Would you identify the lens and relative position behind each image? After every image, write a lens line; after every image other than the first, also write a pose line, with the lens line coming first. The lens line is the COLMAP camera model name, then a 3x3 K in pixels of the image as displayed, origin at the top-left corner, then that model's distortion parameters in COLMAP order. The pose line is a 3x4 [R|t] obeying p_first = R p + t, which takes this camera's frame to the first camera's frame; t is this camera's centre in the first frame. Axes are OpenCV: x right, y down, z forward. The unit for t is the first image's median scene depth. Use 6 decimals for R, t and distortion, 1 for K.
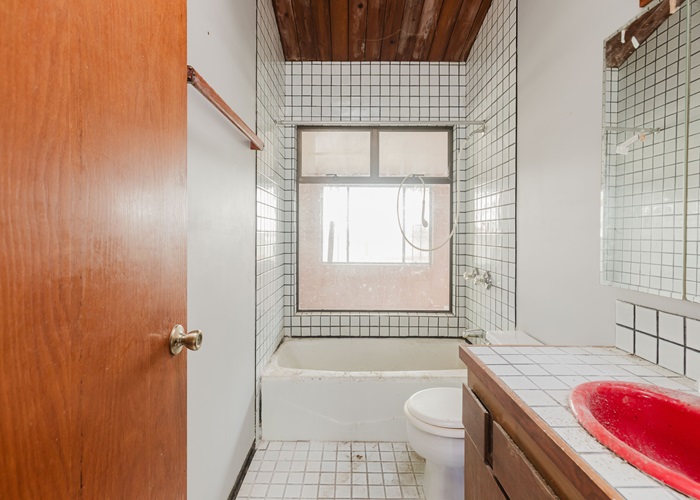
lens RADIAL K [[324.4, 0, 356.9], [0, 324.4, 234.7], [0, 0, 1]] dist [0.003217, -0.000348]
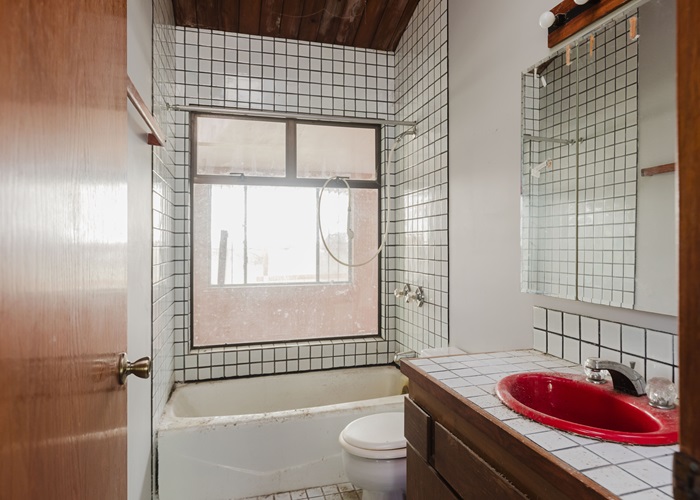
lens RADIAL K [[538.2, 0, 350.0], [0, 538.2, 250.0], [0, 0, 1]] dist [-0.001567, 0.000249]
pose [[0.954365, -0.015556, 0.298236, -0.223871], [0.011140, 0.999802, 0.016500, -0.017351], [-0.298434, -0.012425, 0.954350, -0.367268]]
